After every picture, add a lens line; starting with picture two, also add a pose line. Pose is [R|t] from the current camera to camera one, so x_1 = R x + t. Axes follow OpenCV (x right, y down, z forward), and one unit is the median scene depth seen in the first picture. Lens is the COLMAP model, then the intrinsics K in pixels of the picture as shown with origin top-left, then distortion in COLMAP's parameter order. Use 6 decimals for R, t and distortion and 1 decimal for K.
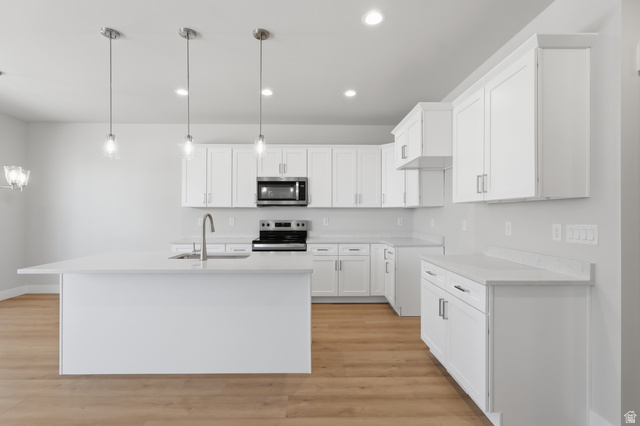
lens RADIAL K [[300.4, 0, 319.0], [0, 300.4, 212.2], [0, 0, 1]] dist [0.004238, -0.000516]
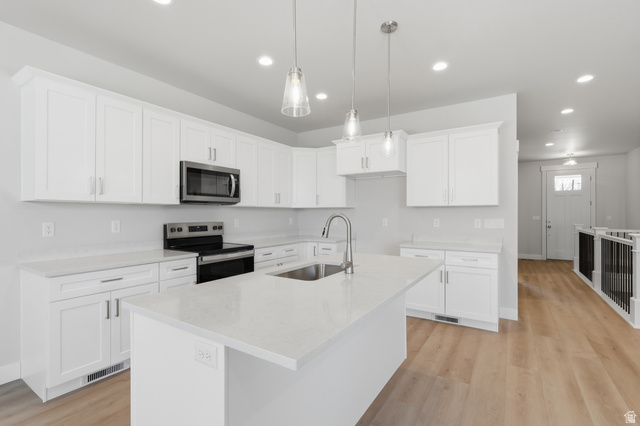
lens RADIAL K [[300.4, 0, 318.3], [0, 300.4, 214.7], [0, 0, 1]] dist [0.004238, -0.000516]
pose [[0.554340, -0.002718, 0.832286, -0.623506], [-0.003388, 0.999979, 0.005522, 0.002355], [-0.832283, -0.005881, 0.554319, 0.365165]]
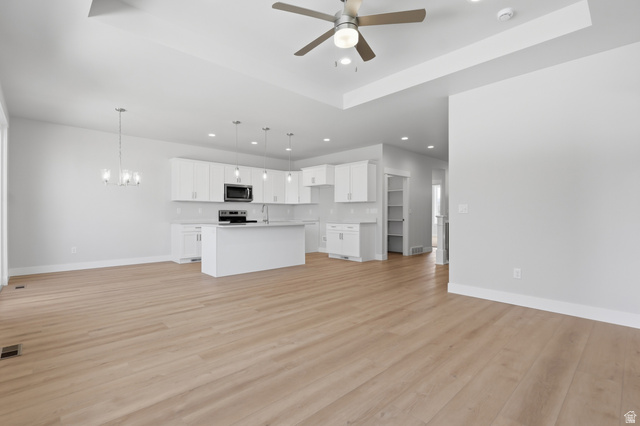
lens RADIAL K [[300.4, 0, 319.6], [0, 300.4, 214.8], [0, 0, 1]] dist [0.004238, -0.000516]
pose [[0.733273, -0.003496, 0.679925, -0.974949], [-0.004782, 0.999936, 0.010299, 0.035930], [-0.679917, -0.010803, 0.733209, -0.583877]]
